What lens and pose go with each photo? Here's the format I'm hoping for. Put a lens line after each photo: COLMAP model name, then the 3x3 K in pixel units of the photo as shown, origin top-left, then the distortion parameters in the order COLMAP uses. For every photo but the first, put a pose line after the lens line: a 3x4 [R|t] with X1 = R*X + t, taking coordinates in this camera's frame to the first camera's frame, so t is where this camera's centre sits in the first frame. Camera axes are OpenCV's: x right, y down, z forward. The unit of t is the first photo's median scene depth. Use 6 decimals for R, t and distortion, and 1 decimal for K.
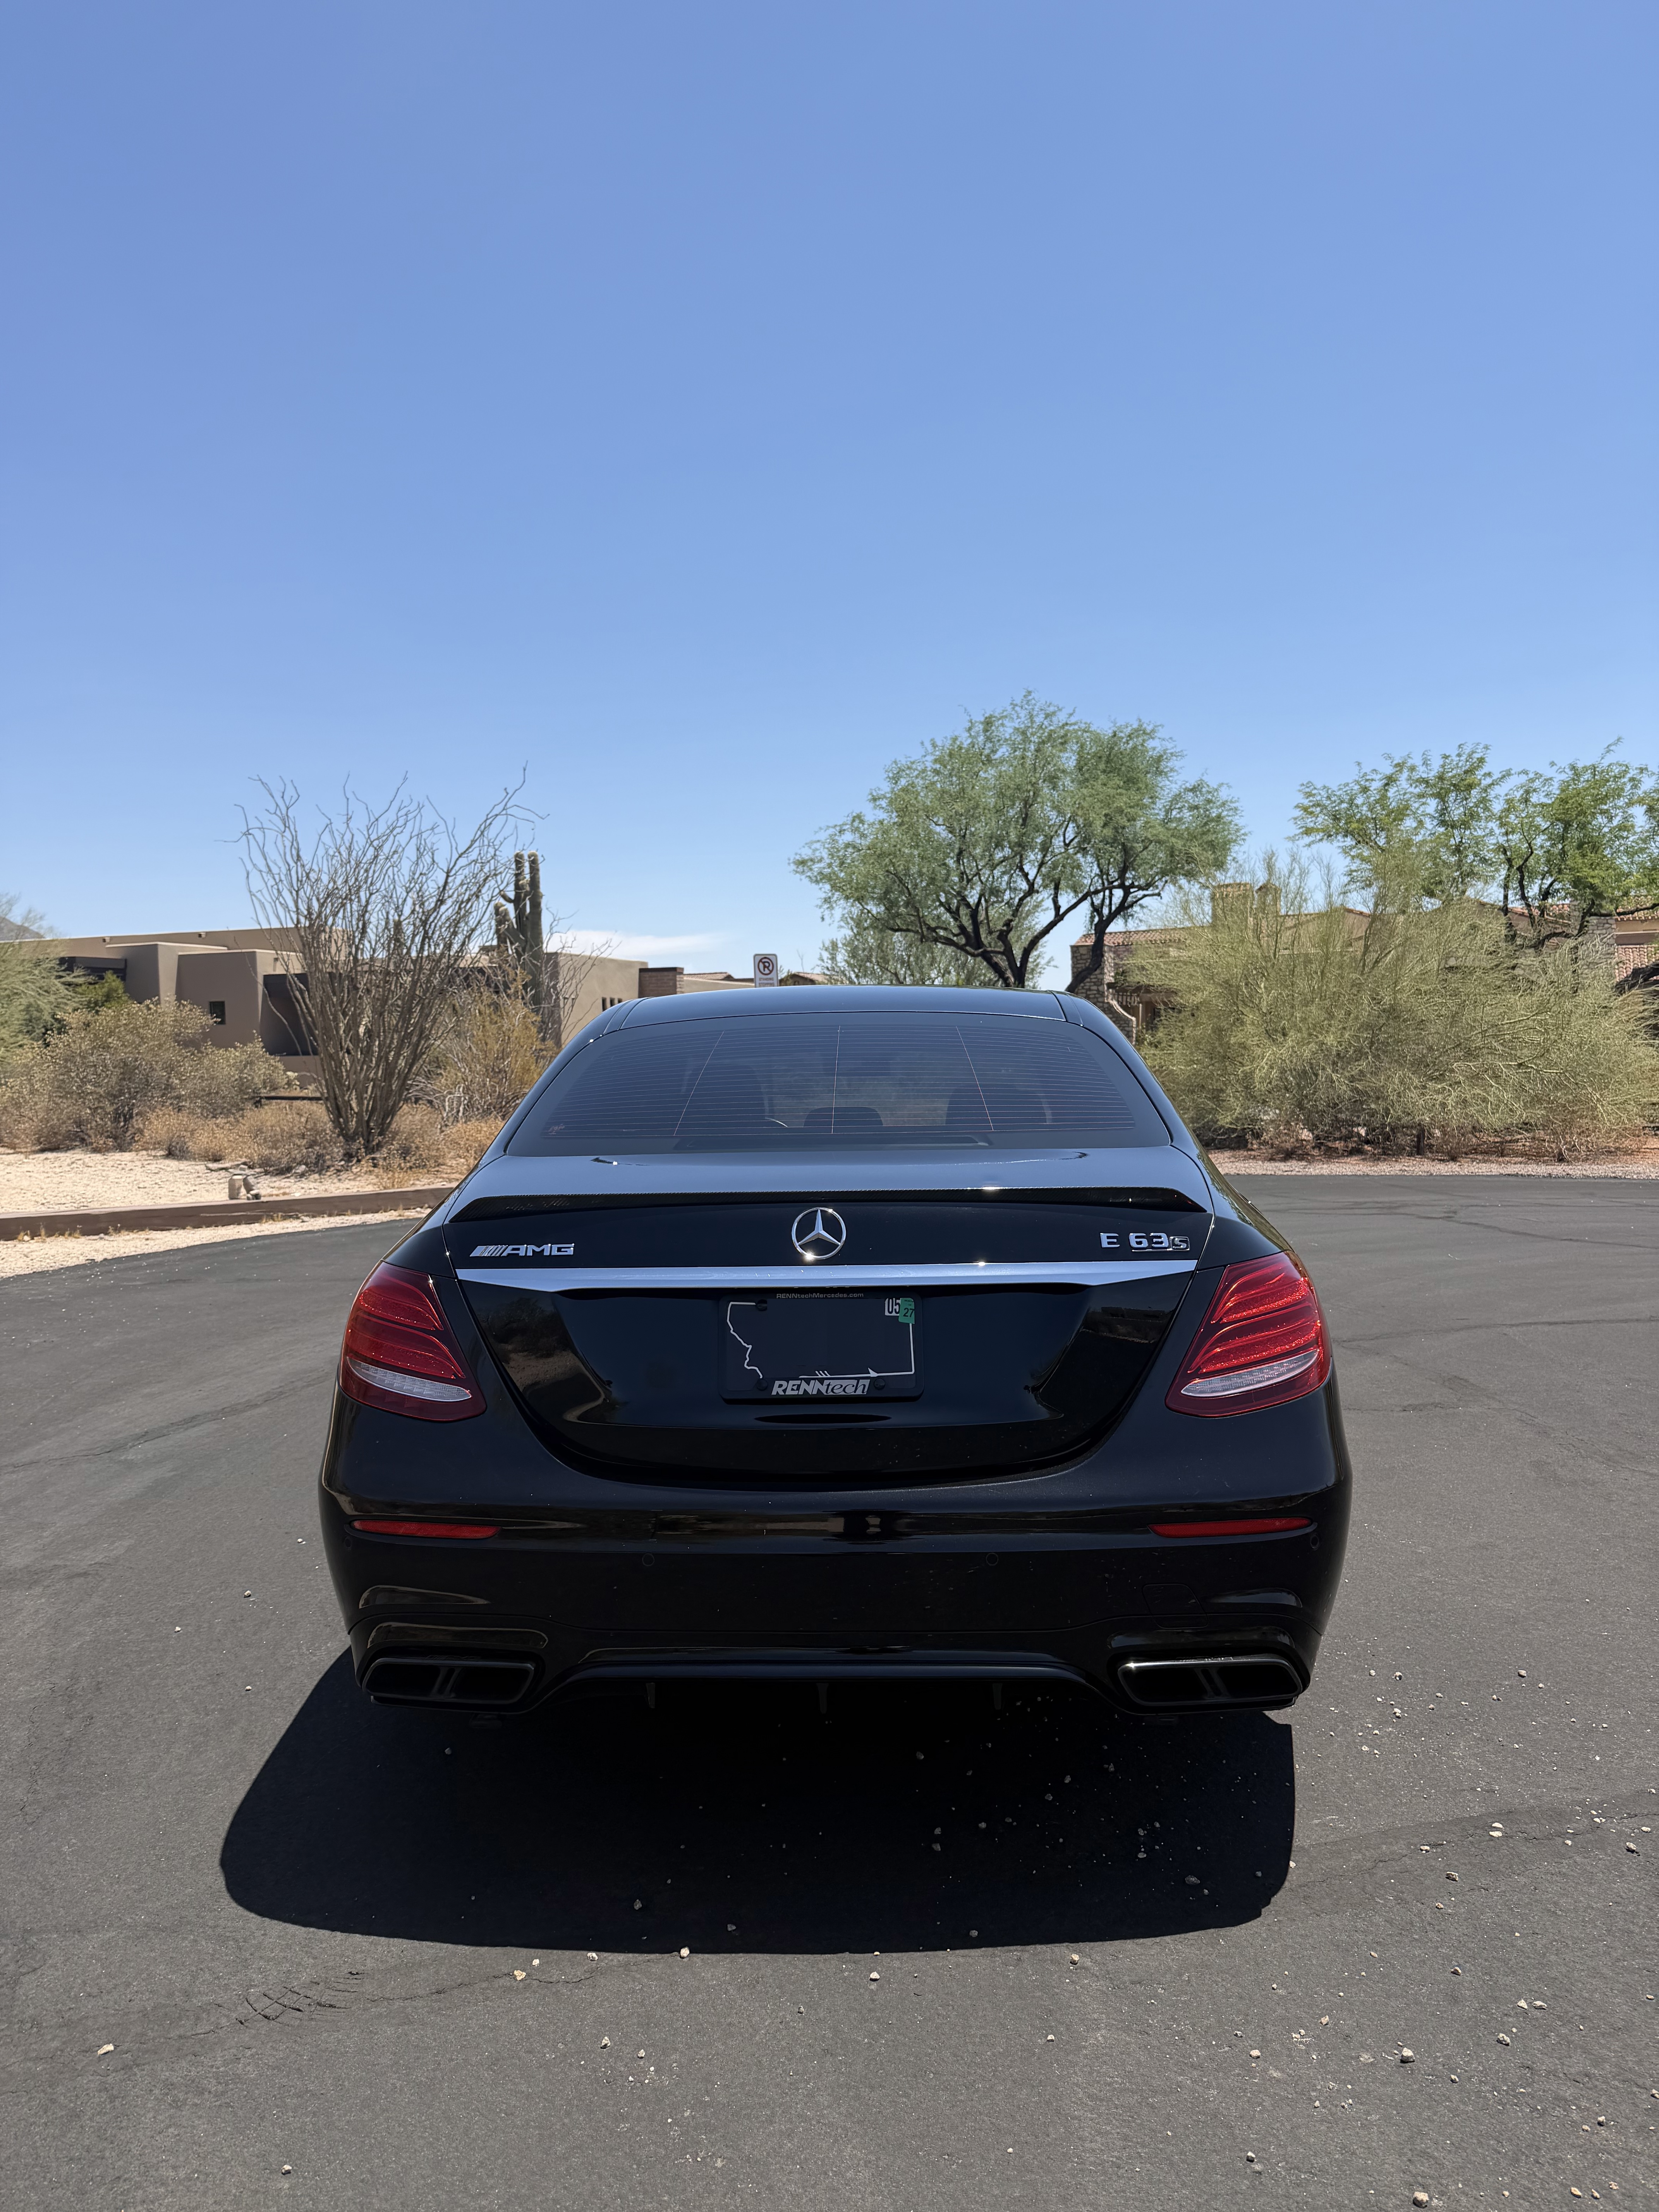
lens RADIAL K [[1516.7, 0, 829.5], [0, 1516.7, 1106.0], [0, 0, 1]] dist [0.006355, -0.000804]
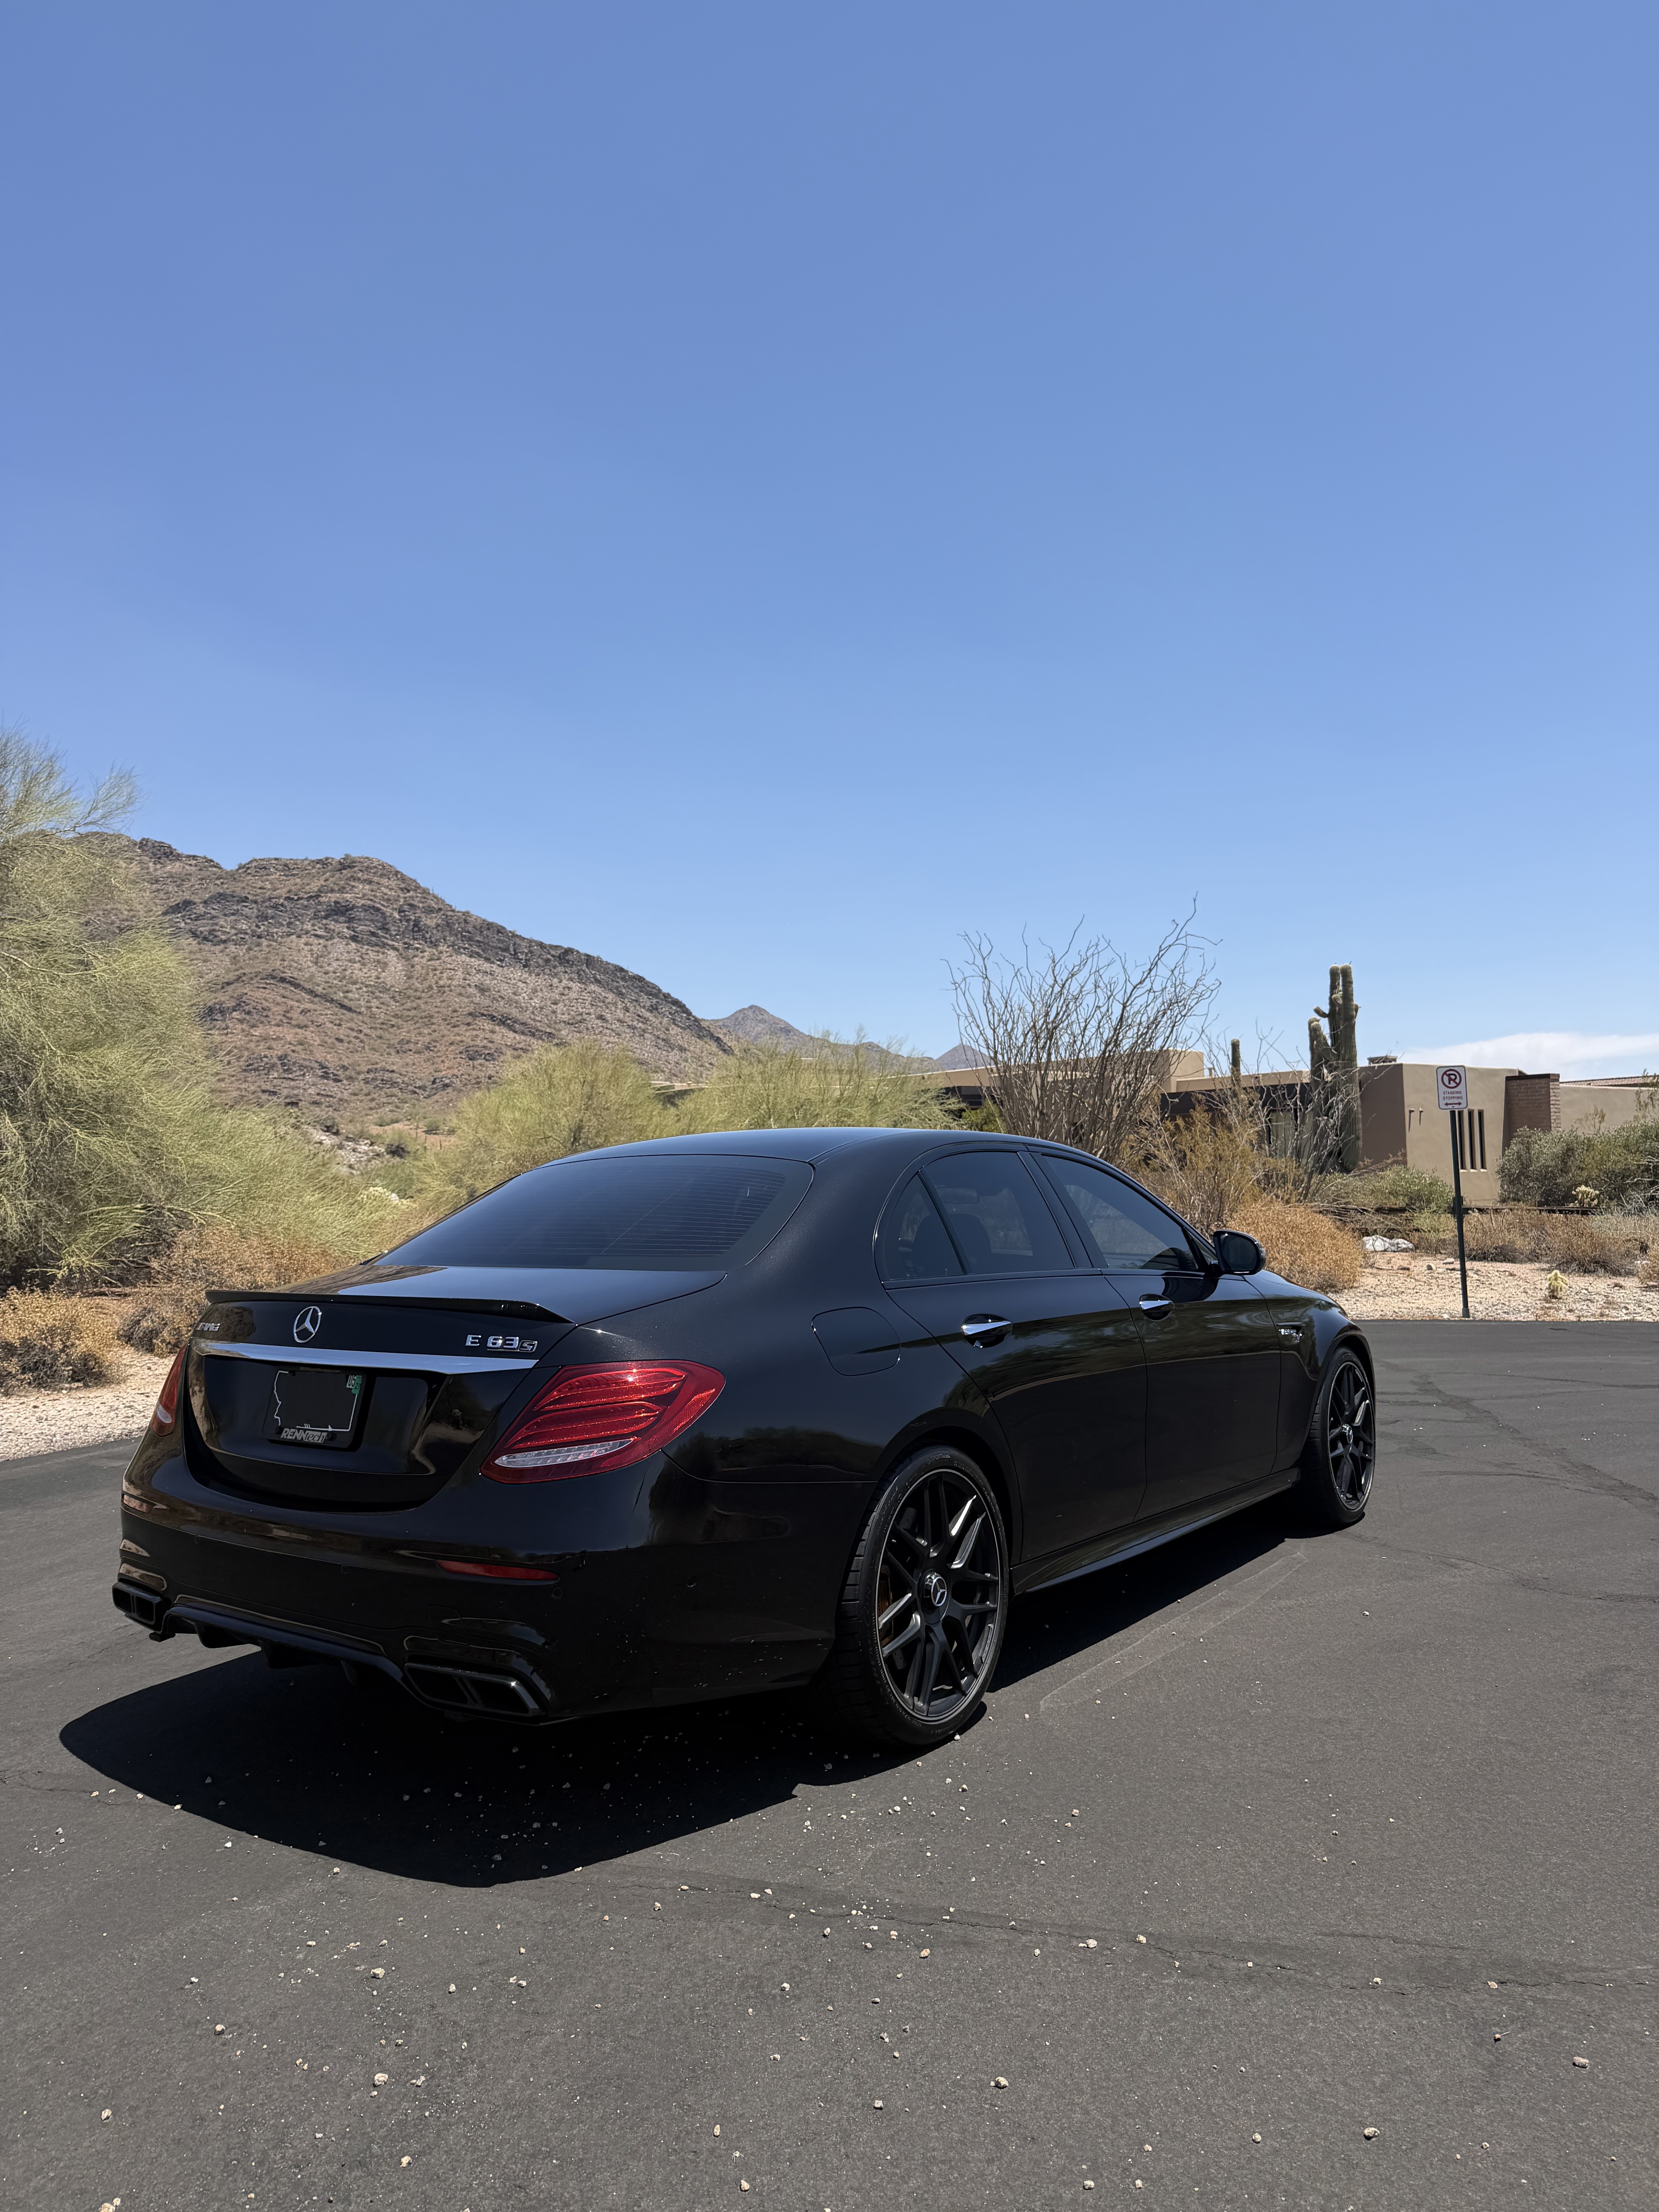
lens RADIAL K [[1539.0, 0, 829.6], [0, 1539.0, 1190.4], [0, 0, 1]] dist [0.017692, 0.001362]
pose [[0.826128, -0.007340, -0.563434, 0.729733], [-0.005678, 0.999756, -0.021350, -0.007450], [0.563454, 0.020837, 0.825885, 0.058605]]
